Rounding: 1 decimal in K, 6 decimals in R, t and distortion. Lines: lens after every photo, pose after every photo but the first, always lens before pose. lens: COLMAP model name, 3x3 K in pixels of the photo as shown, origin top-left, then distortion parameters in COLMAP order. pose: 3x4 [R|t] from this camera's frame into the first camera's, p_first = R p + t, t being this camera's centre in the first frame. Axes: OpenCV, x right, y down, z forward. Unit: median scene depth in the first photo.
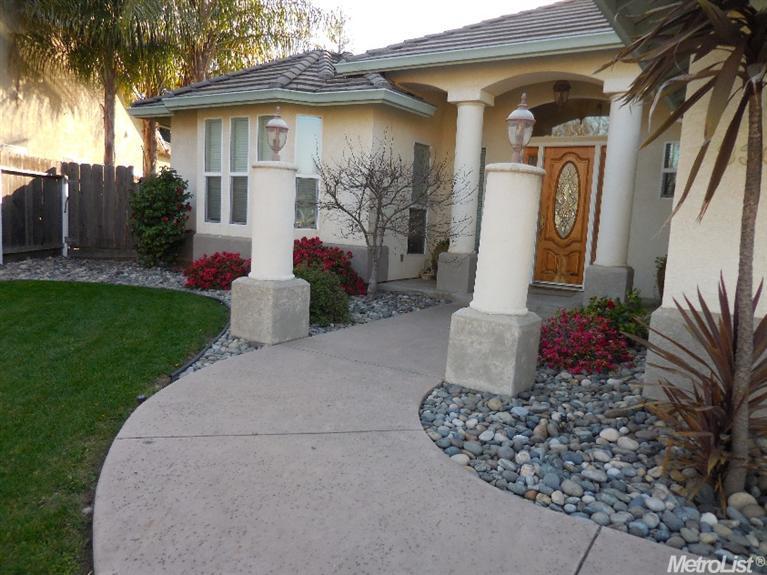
lens RADIAL K [[595.2, 0, 383.5], [0, 595.2, 287.5], [0, 0, 1]] dist [0.013020, 0.015126]
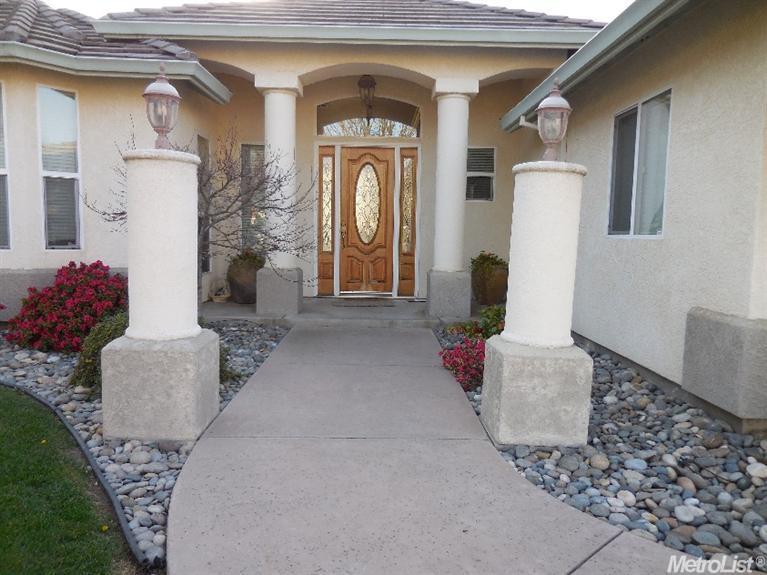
lens RADIAL K [[595.2, 0, 383.5], [0, 595.2, 287.5], [0, 0, 1]] dist [0.013020, 0.015126]
pose [[0.836963, -0.091222, 0.539604, -0.220396], [0.093221, 0.995364, 0.023677, -0.039251], [-0.539262, 0.030486, 0.841586, 0.222158]]
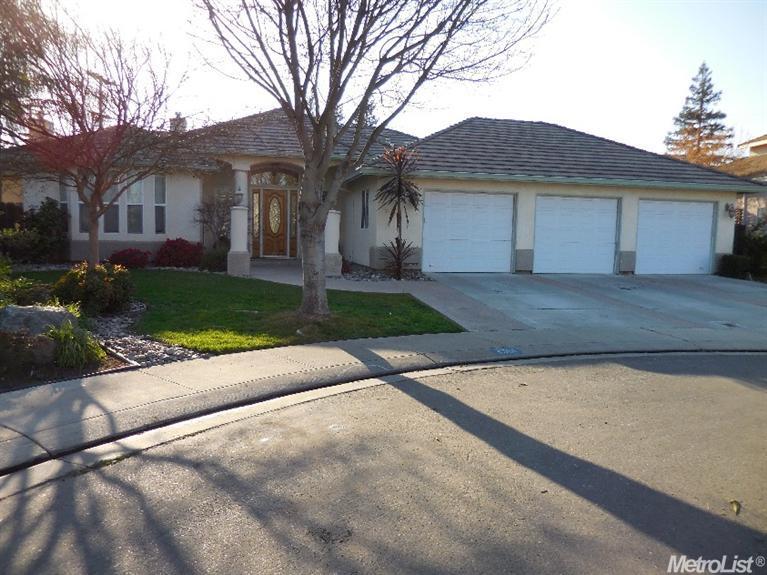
lens RADIAL K [[608.5, 0, 374.0], [0, 608.5, 288.3], [0, 0, 1]] dist [-0.004441, 0.003423]
pose [[0.697239, -0.096641, 0.710294, -1.100213], [0.101966, 0.994166, 0.035172, 0.071826], [-0.709549, 0.047902, 0.703026, -0.809829]]
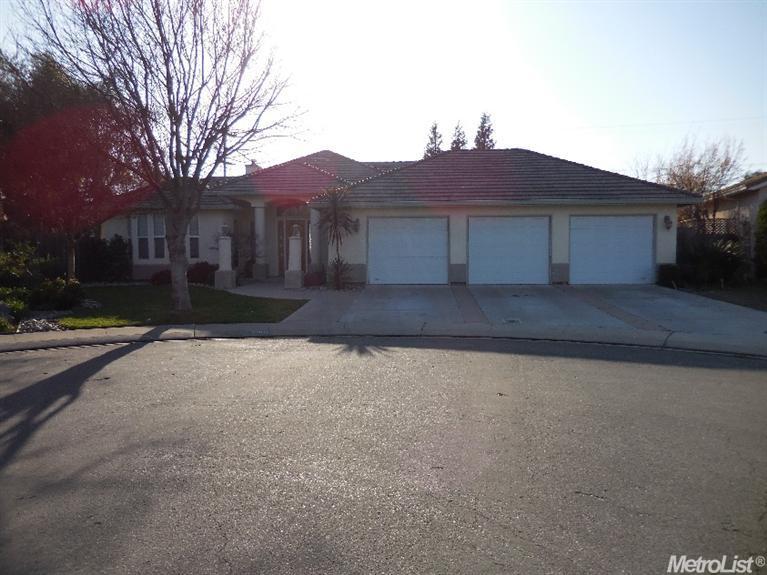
lens RADIAL K [[595.2, 0, 383.5], [0, 595.2, 287.5], [0, 0, 1]] dist [0.013020, 0.015126]
pose [[0.874058, -0.084043, 0.478497, -0.686813], [0.109789, 0.993614, -0.026030, 0.178993], [-0.473254, 0.075286, 0.877703, -1.593378]]
